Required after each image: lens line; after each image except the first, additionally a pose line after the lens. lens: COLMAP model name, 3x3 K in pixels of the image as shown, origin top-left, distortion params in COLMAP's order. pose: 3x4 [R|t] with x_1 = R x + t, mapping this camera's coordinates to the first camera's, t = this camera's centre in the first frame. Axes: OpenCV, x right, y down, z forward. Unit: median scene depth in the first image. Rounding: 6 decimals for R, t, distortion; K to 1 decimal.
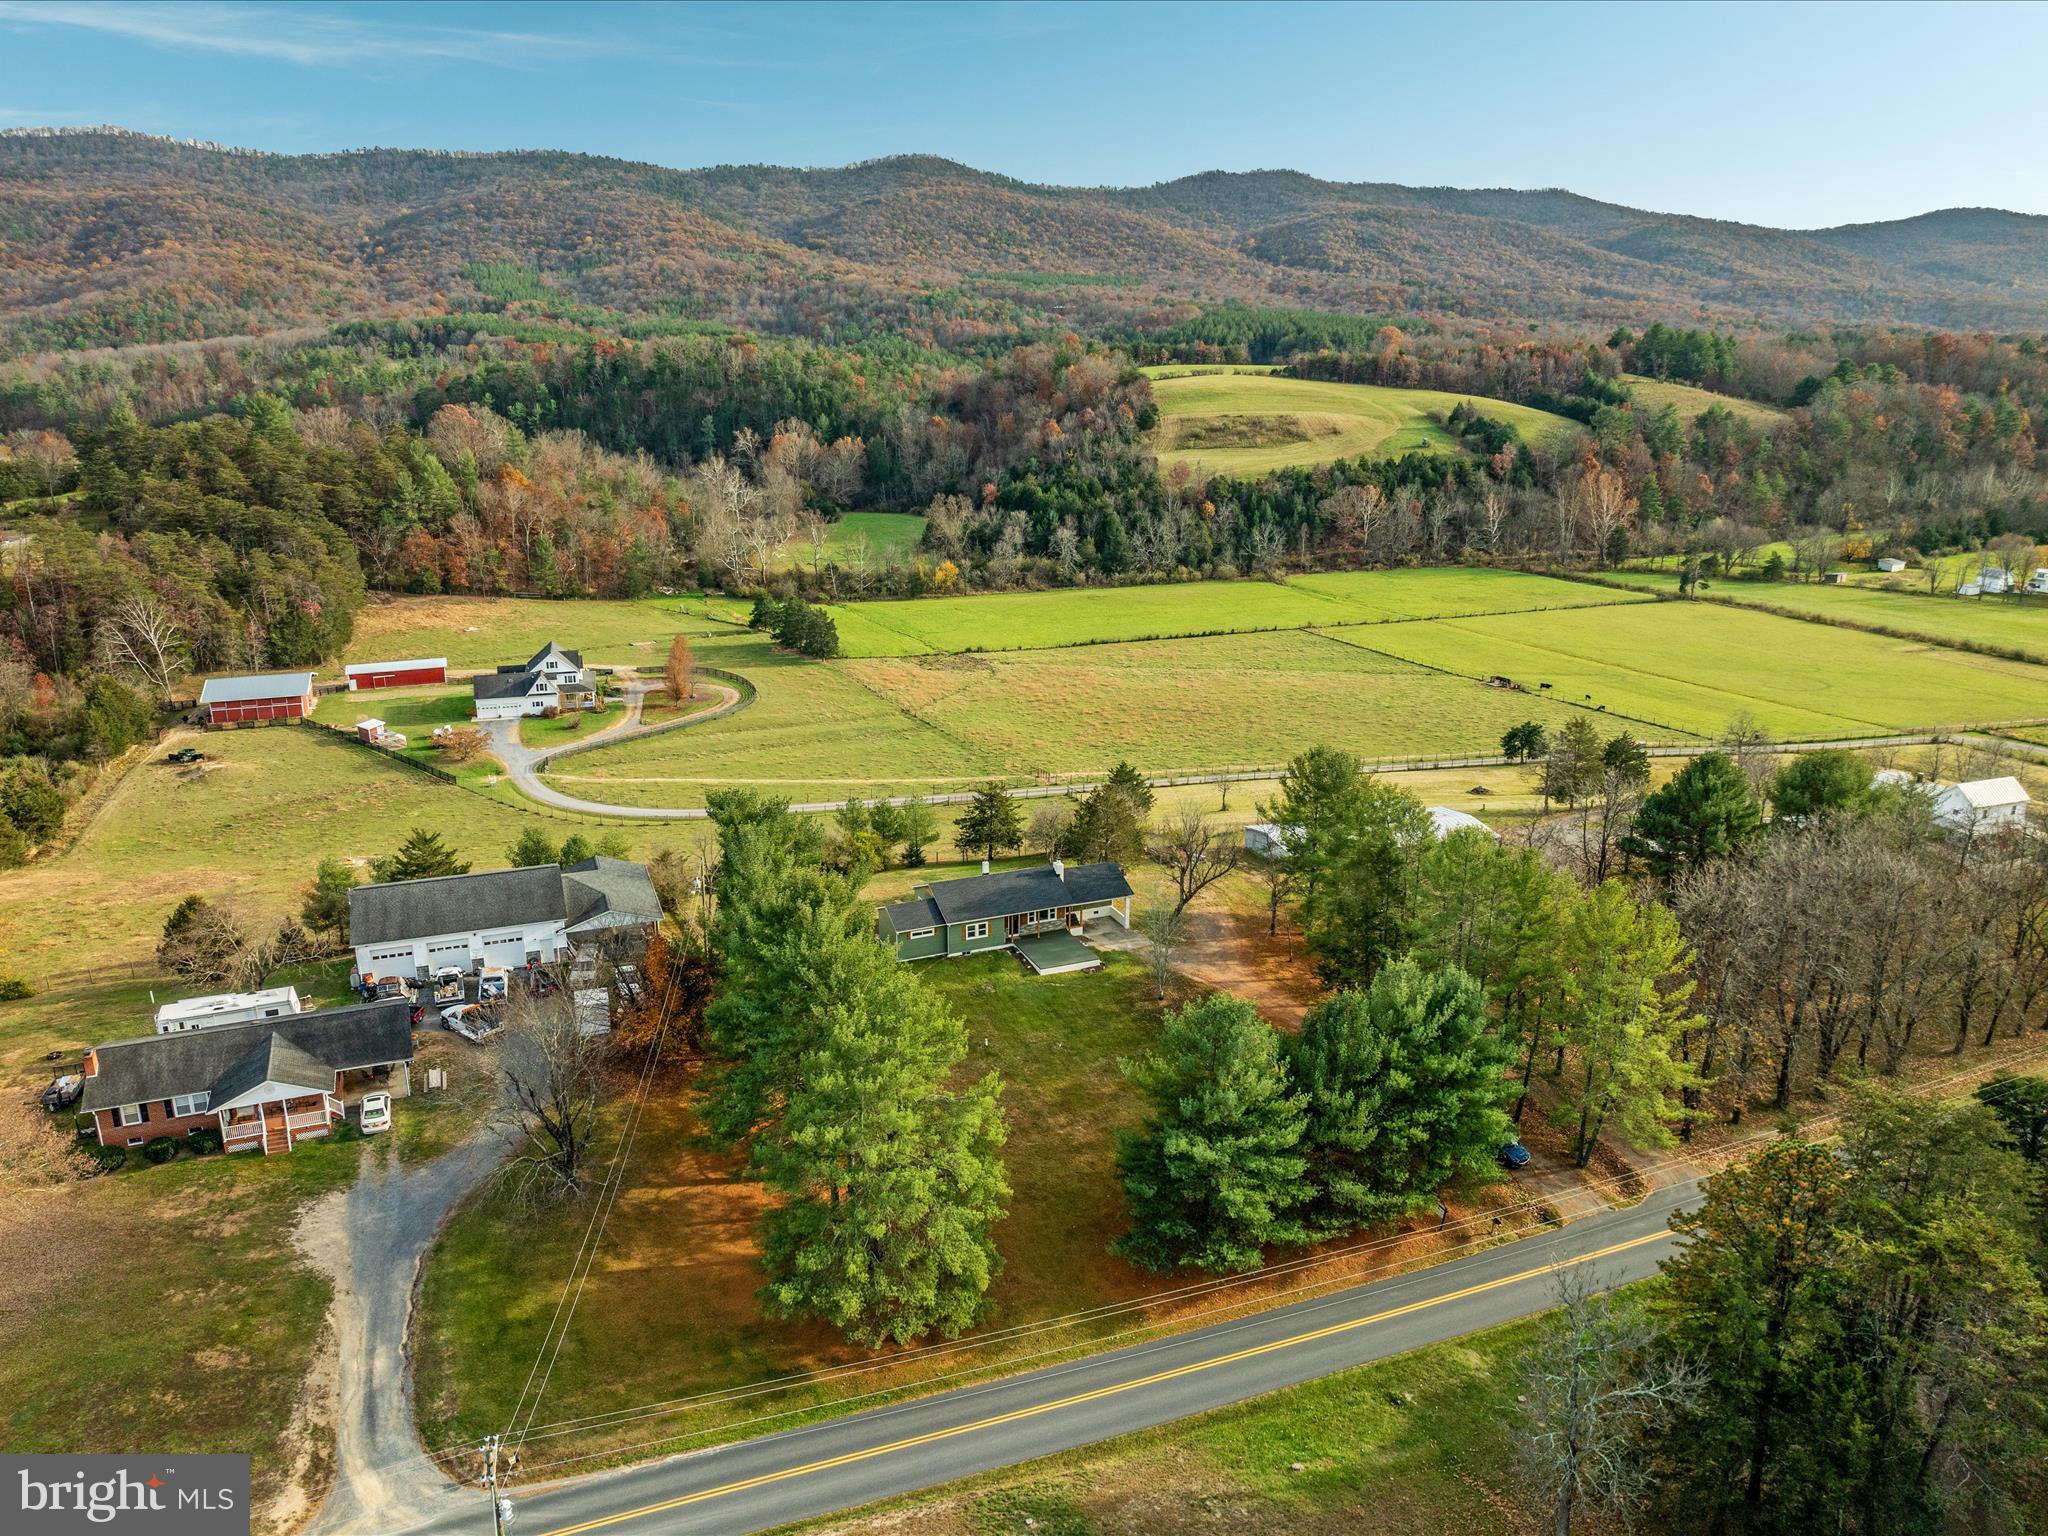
lens RADIAL K [[1437.6, 0, 1027.6], [0, 1437.6, 762.2], [0, 0, 1]] dist [-0.035129, -0.004554]
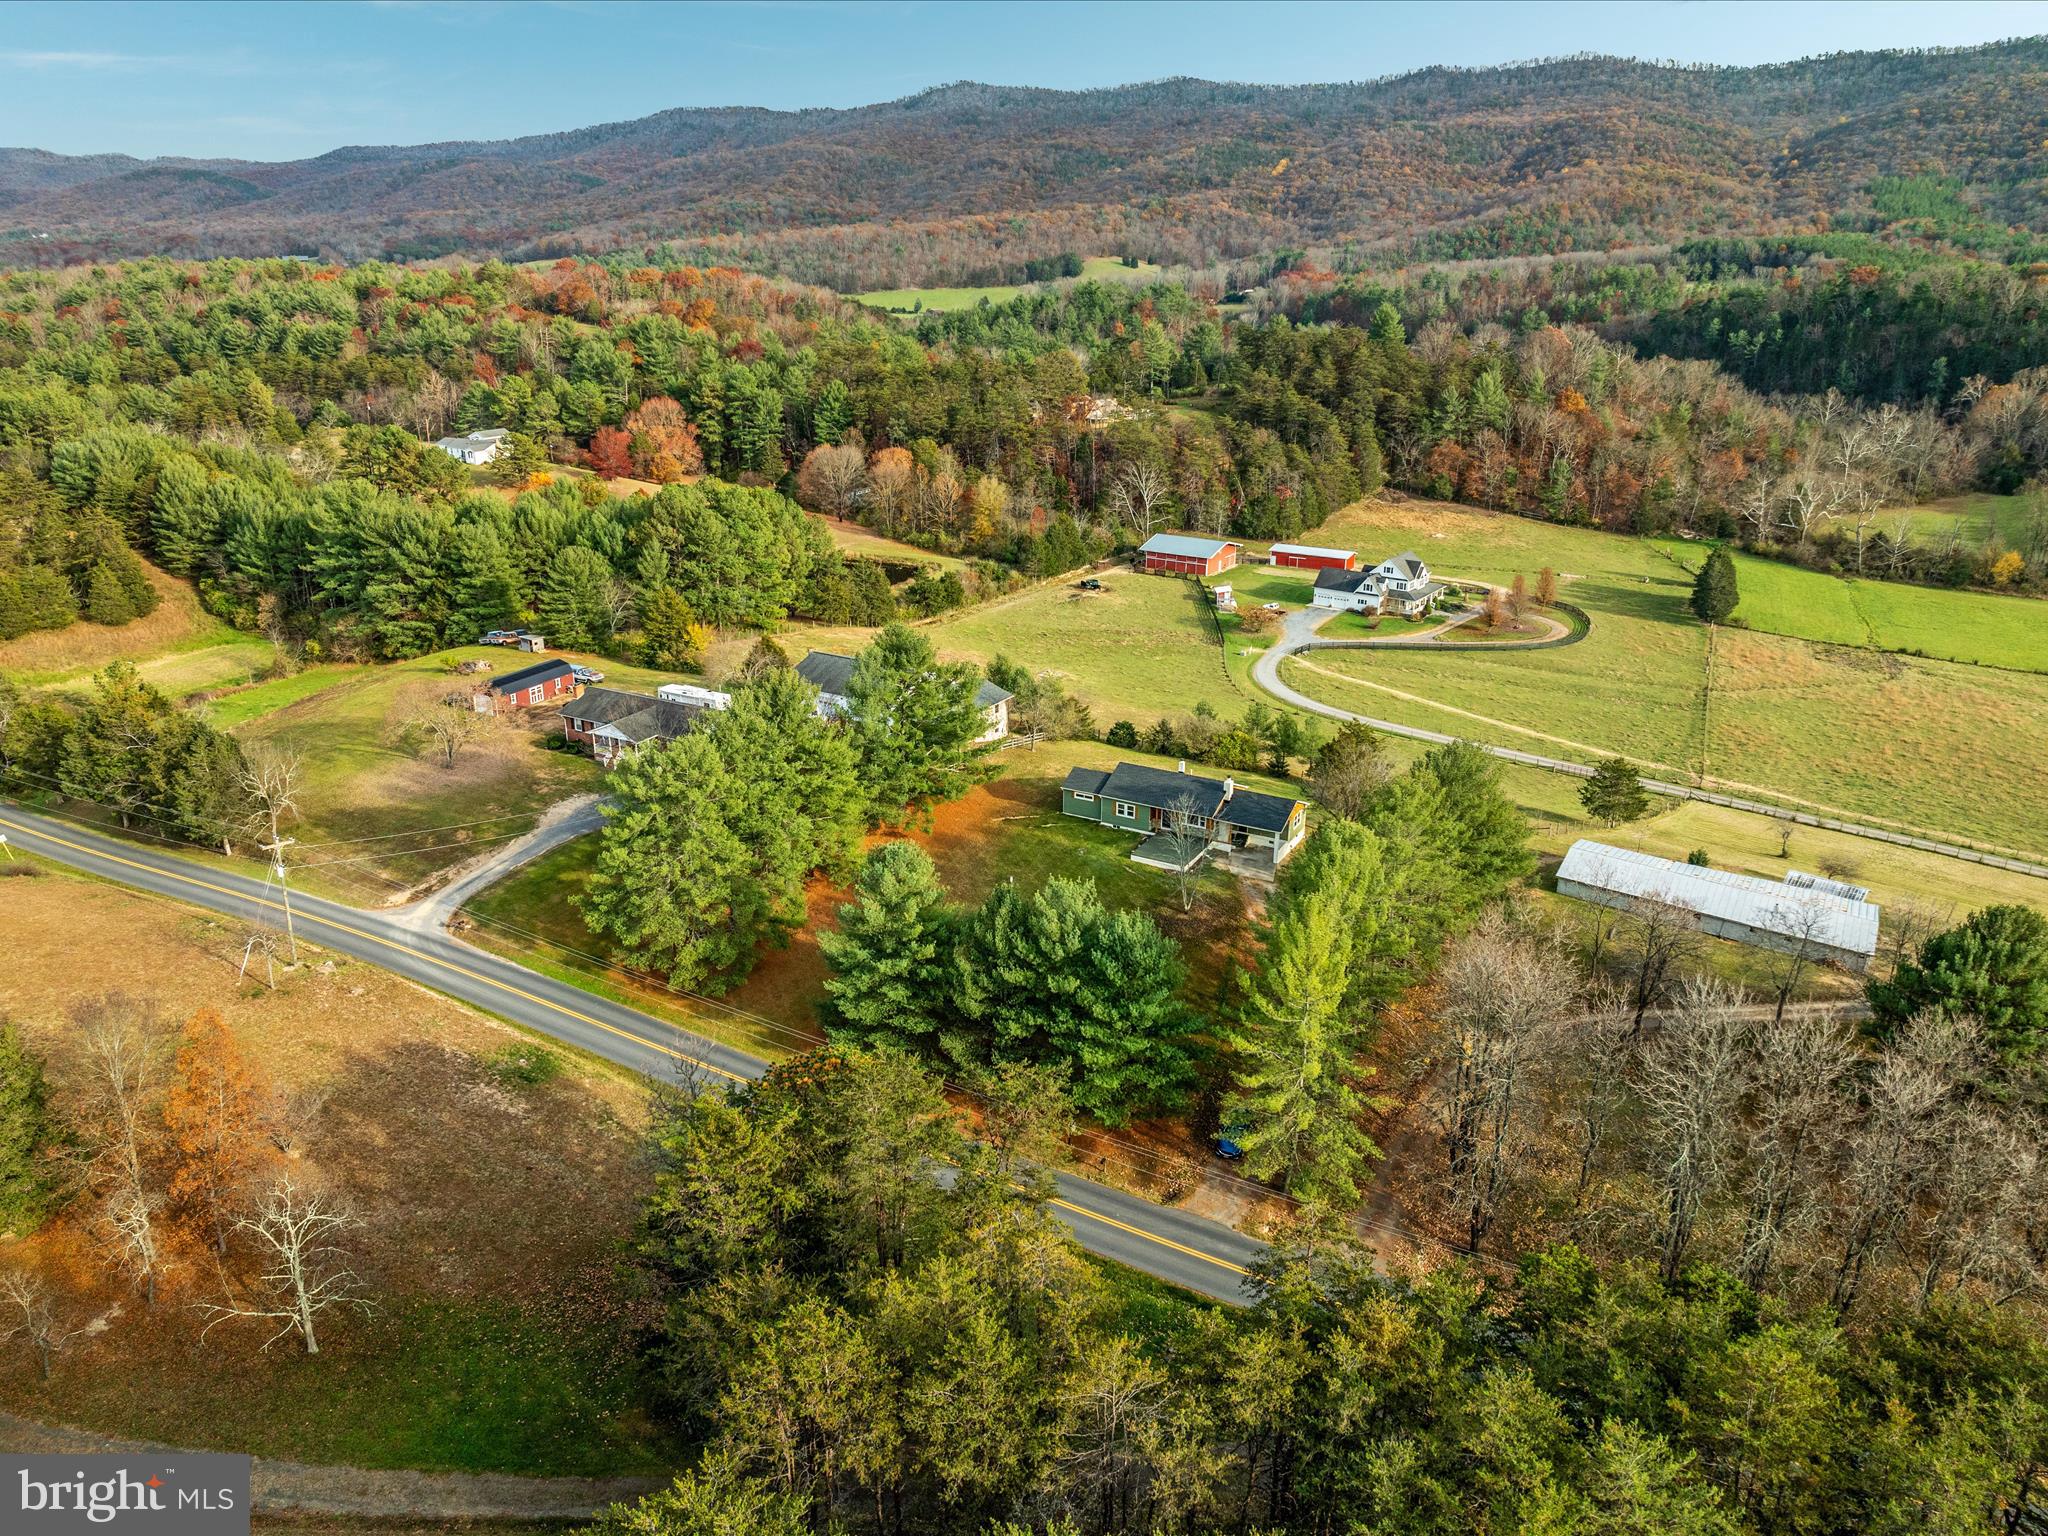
lens RADIAL K [[1448.9, 0, 1017.2], [0, 1448.9, 764.0], [0, 0, 1]] dist [-0.064258, 0.032436]
pose [[0.602774, 0.266913, -0.751945, 0.207466], [-0.224918, 0.961013, 0.160827, -0.022458], [0.765556, 0.072184, 0.639307, 0.054608]]
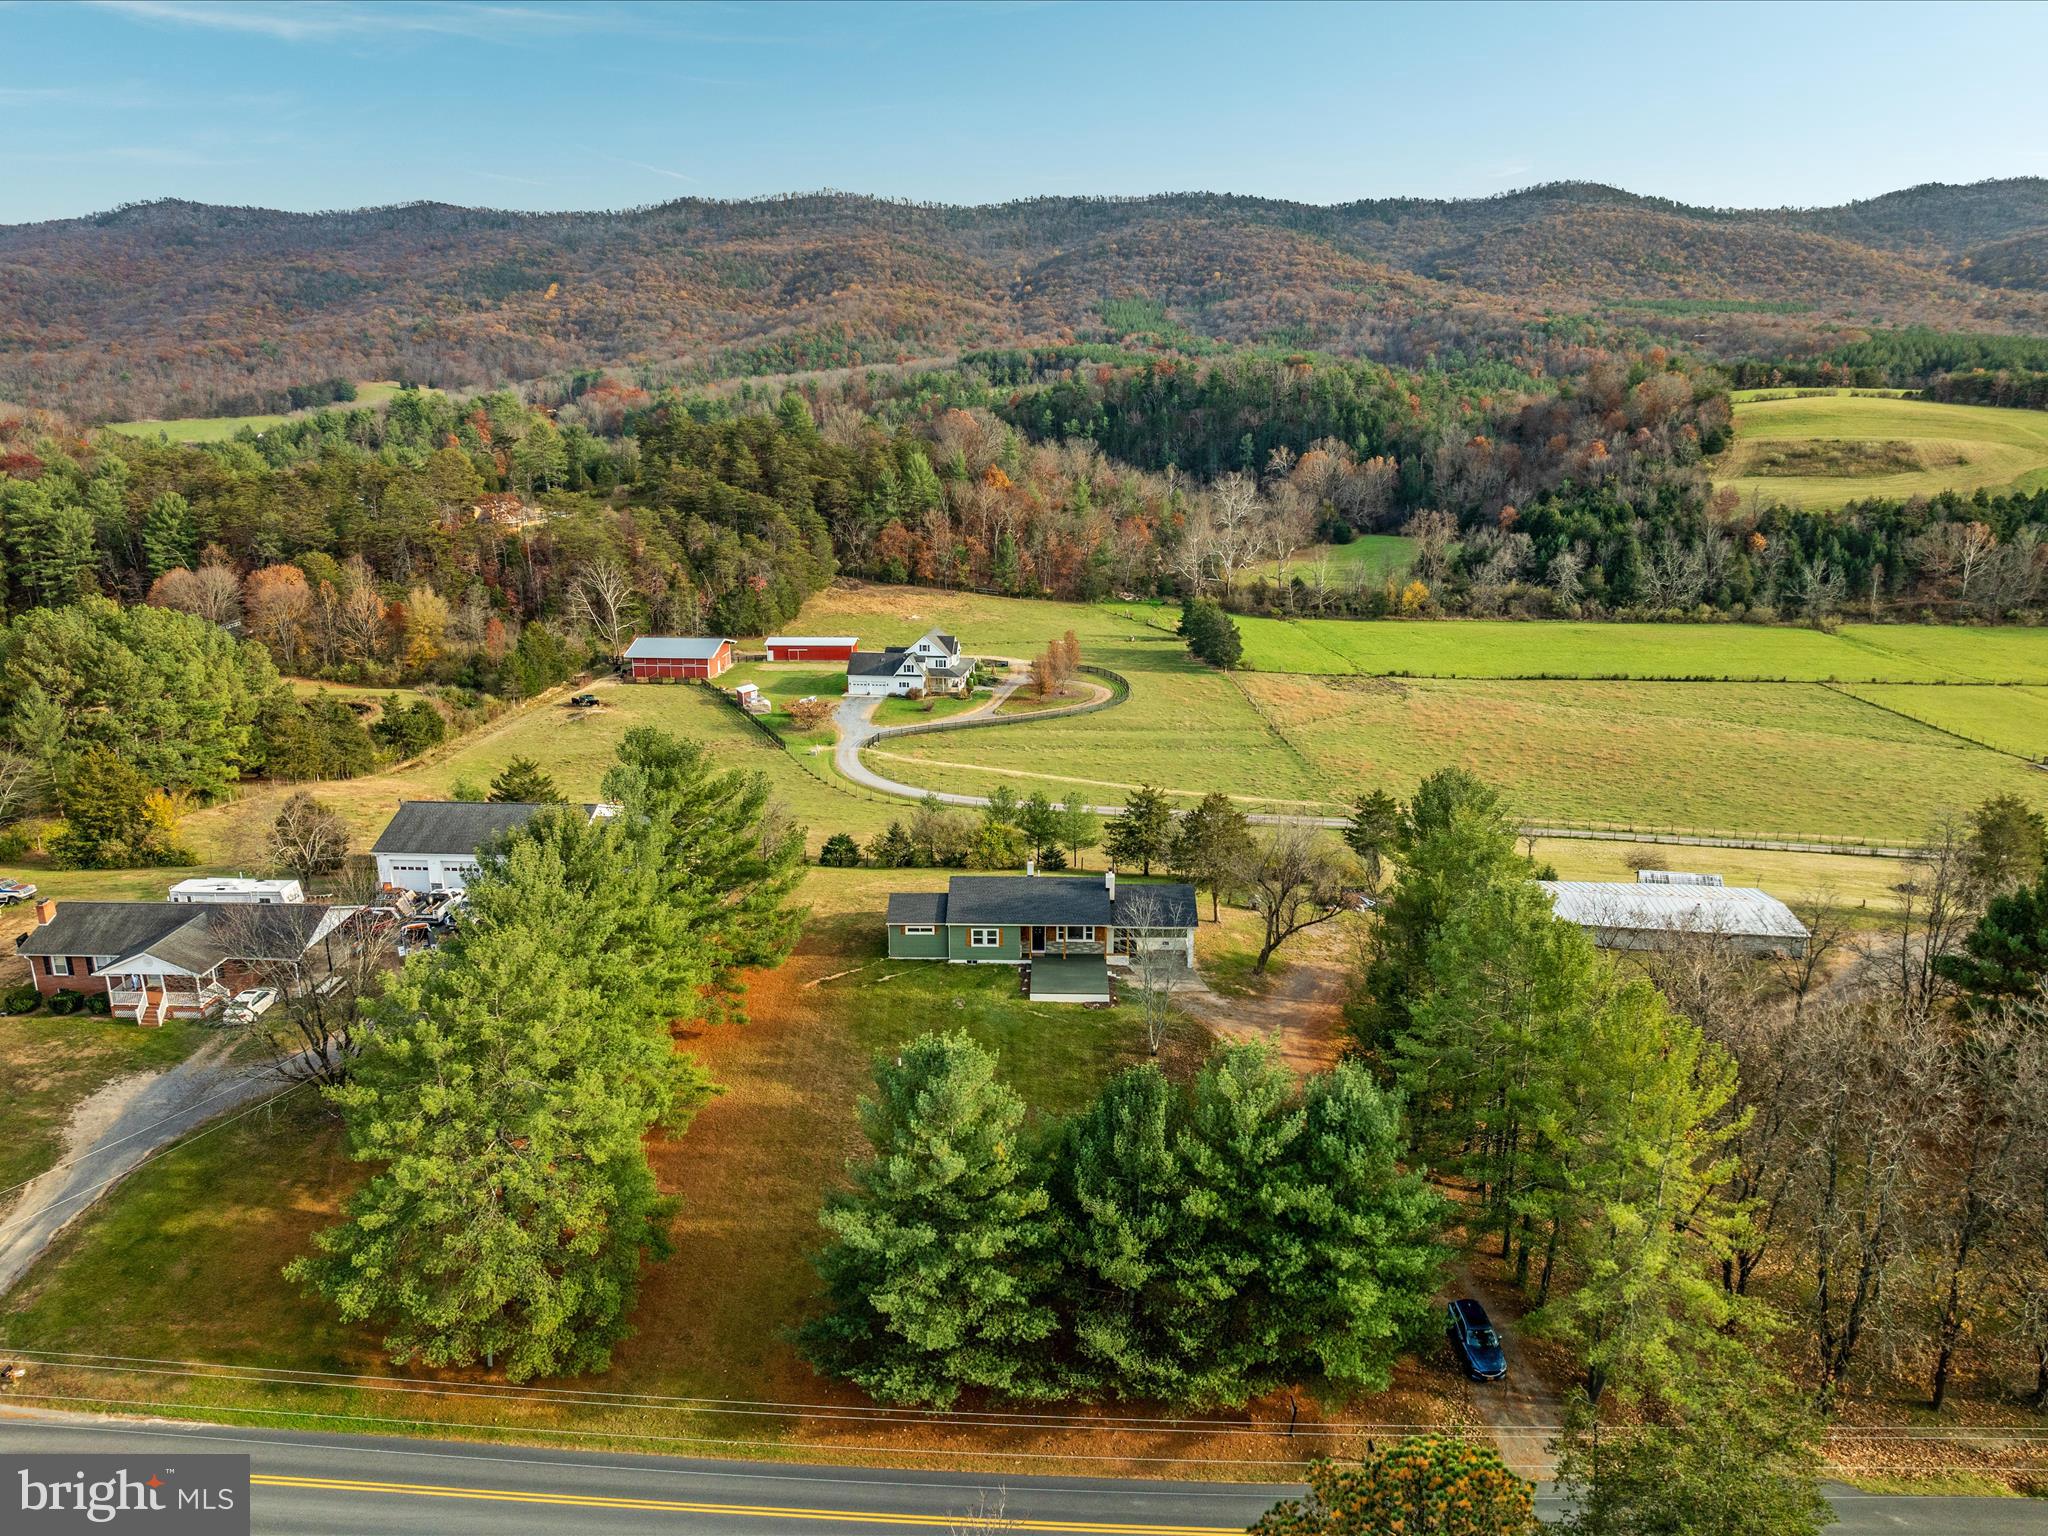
lens RADIAL K [[1440.5, 0, 1029.5], [0, 1440.5, 766.9], [0, 0, 1]] dist [-0.041917, -0.005580]
pose [[0.909168, 0.102400, -0.403643, 0.087190], [-0.111824, 0.993728, 0.000227, 0.003791], [0.401135, 0.044930, 0.914916, 0.062262]]
